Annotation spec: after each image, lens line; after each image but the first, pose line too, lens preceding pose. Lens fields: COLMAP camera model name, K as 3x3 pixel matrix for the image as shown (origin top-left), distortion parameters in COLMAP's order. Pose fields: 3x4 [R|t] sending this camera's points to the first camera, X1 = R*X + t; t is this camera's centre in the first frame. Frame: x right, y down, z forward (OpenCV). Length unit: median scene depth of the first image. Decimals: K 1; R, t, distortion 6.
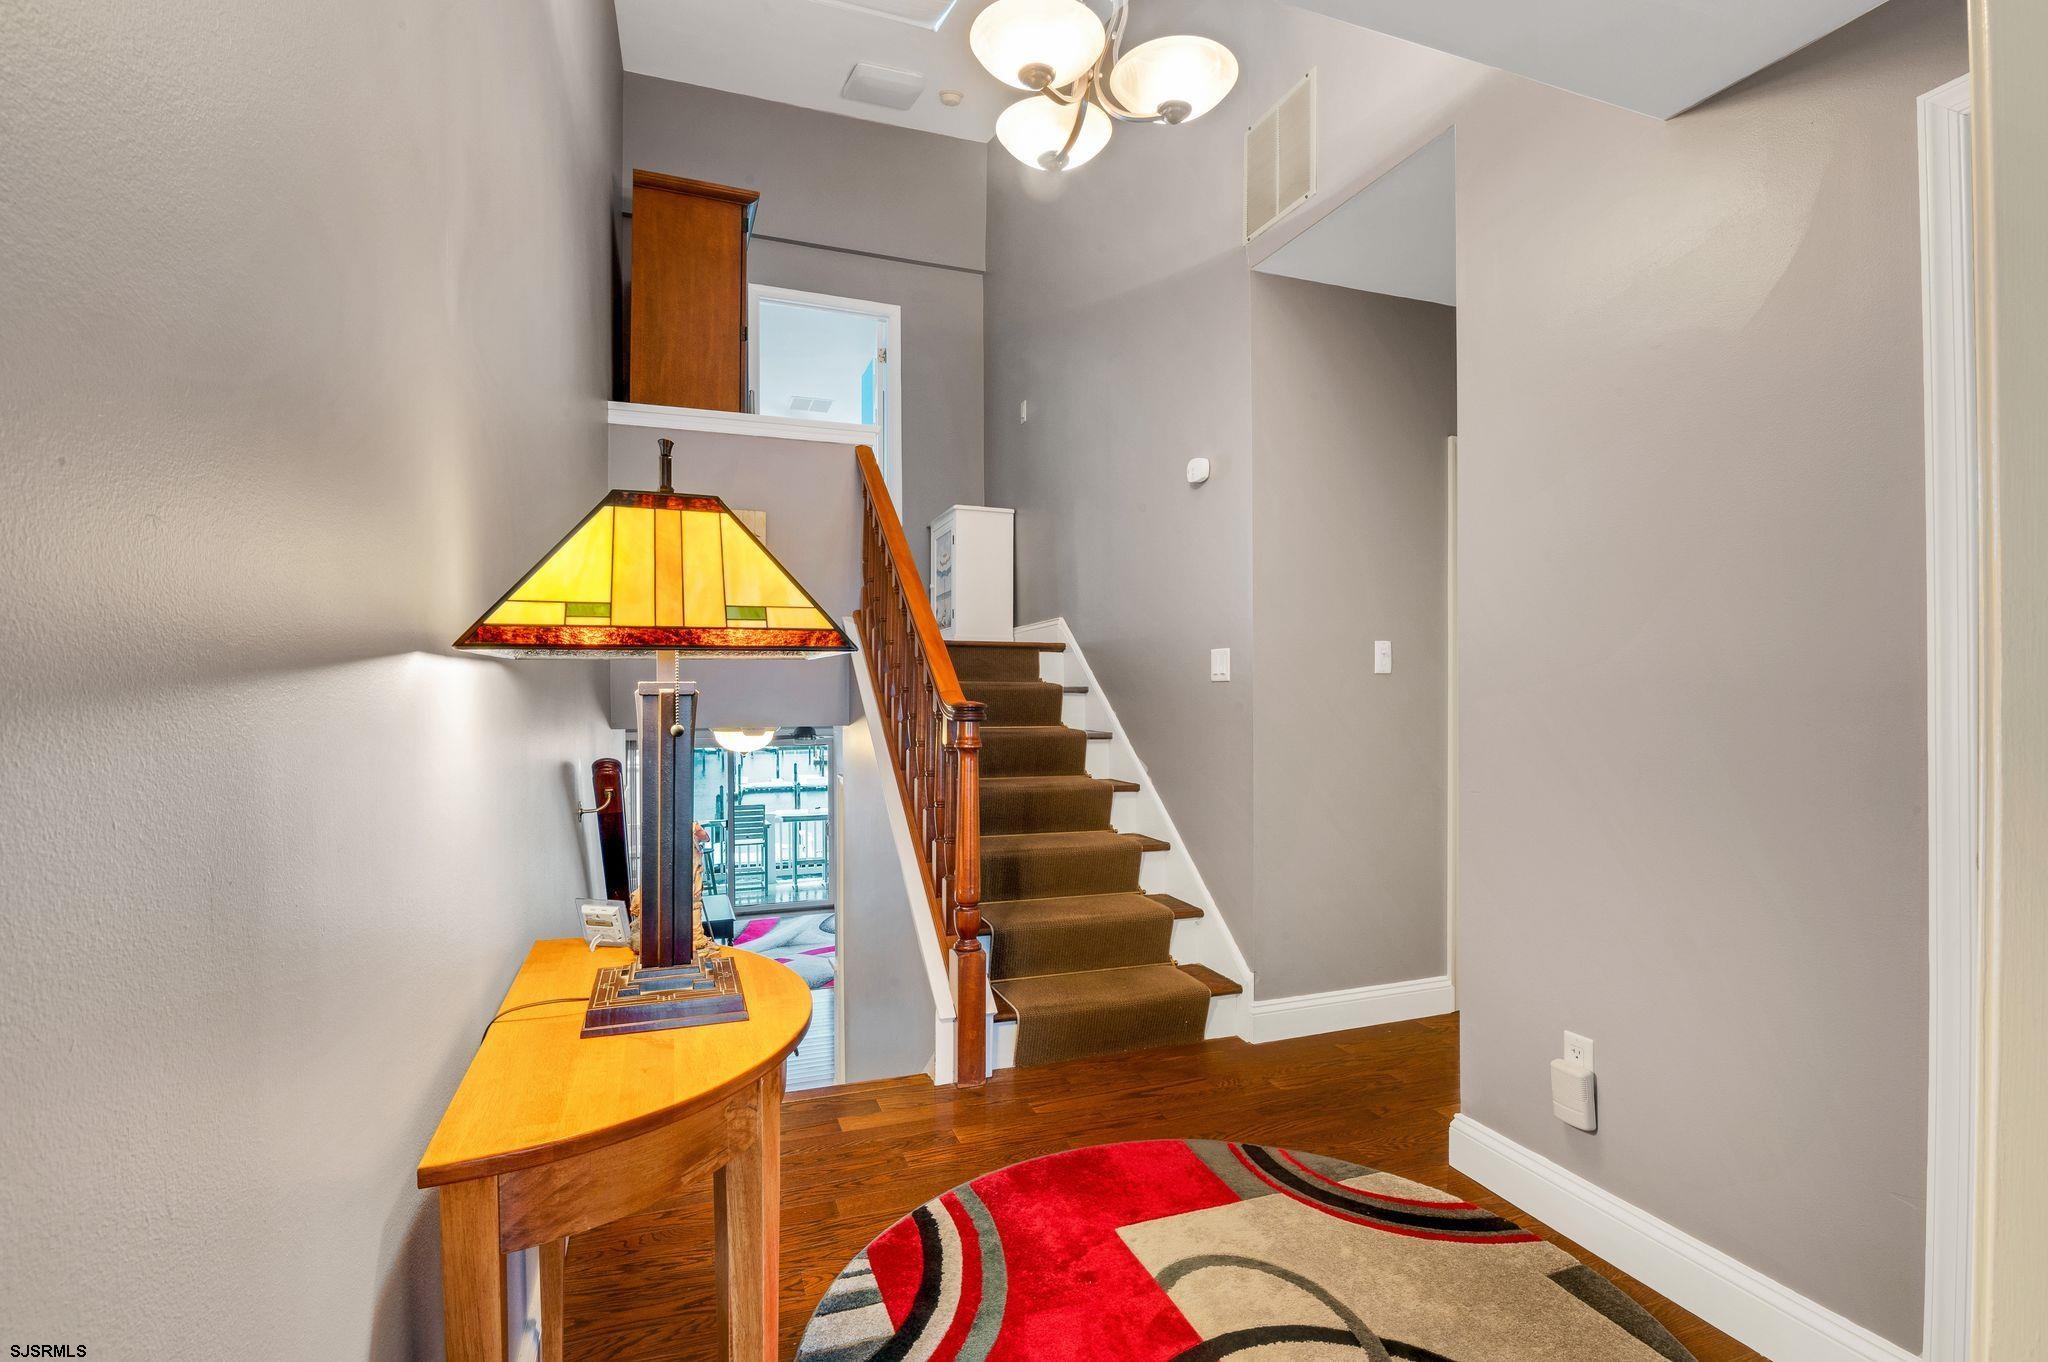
lens RADIAL K [[944.2, 0, 1023.6], [0, 944.2, 698.0], [0, 0, 1]] dist [-0.008862, -0.007845]
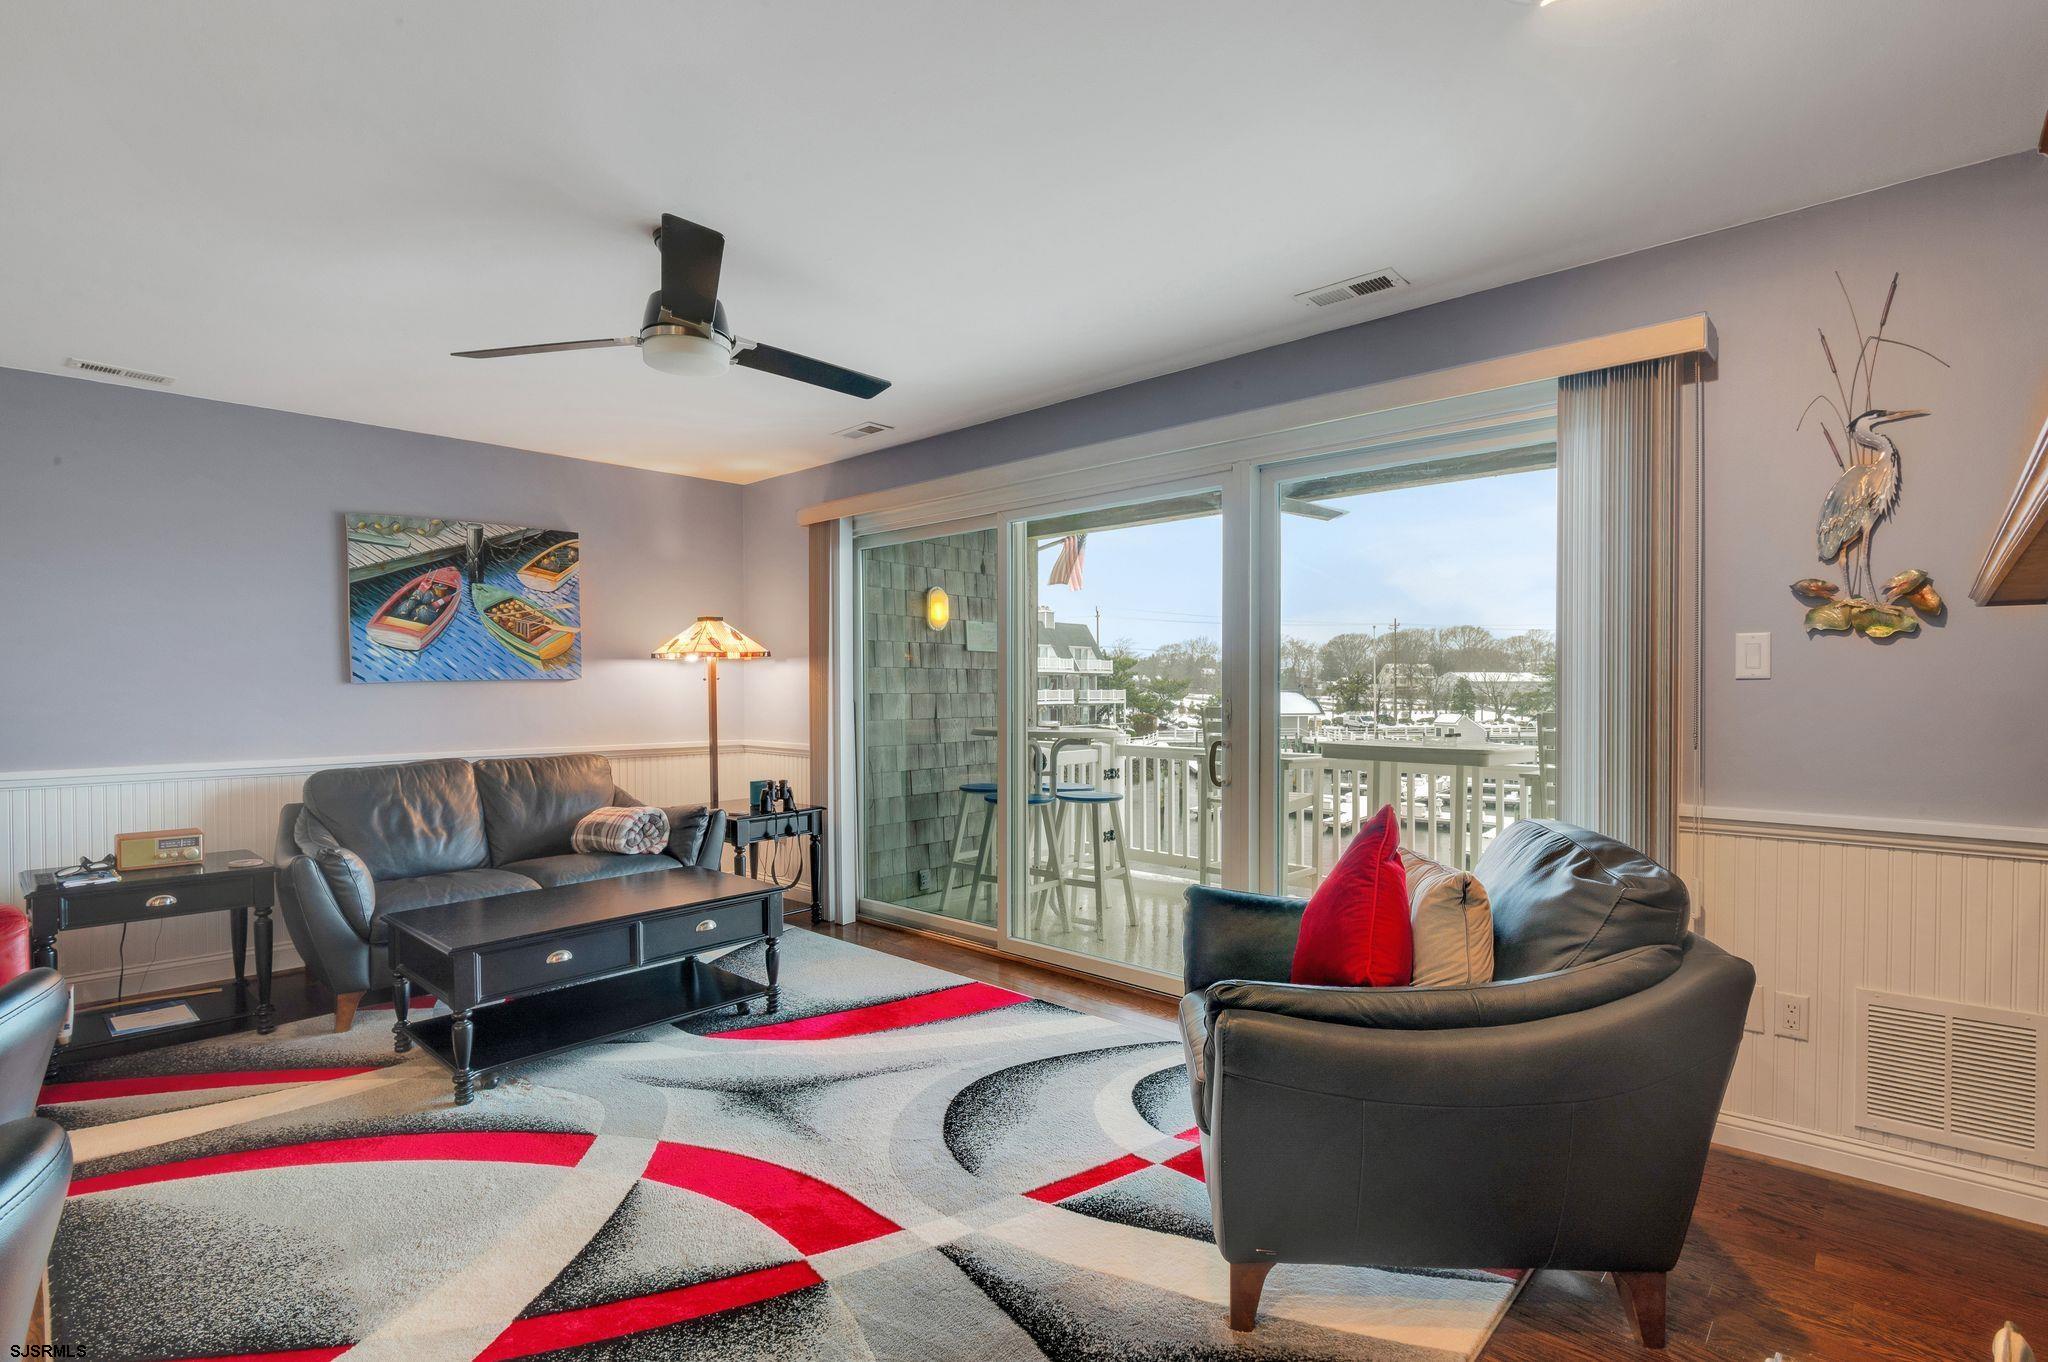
lens RADIAL K [[969.6, 0, 1025.7], [0, 969.6, 698.5], [0, 0, 1]] dist [-0.000955, -0.011827]
pose [[0.442695, 0.017661, -0.896498, 0.054932], [-0.002250, 0.999825, 0.018585, 0.134276], [0.896669, -0.006211, 0.442658, 0.953381]]
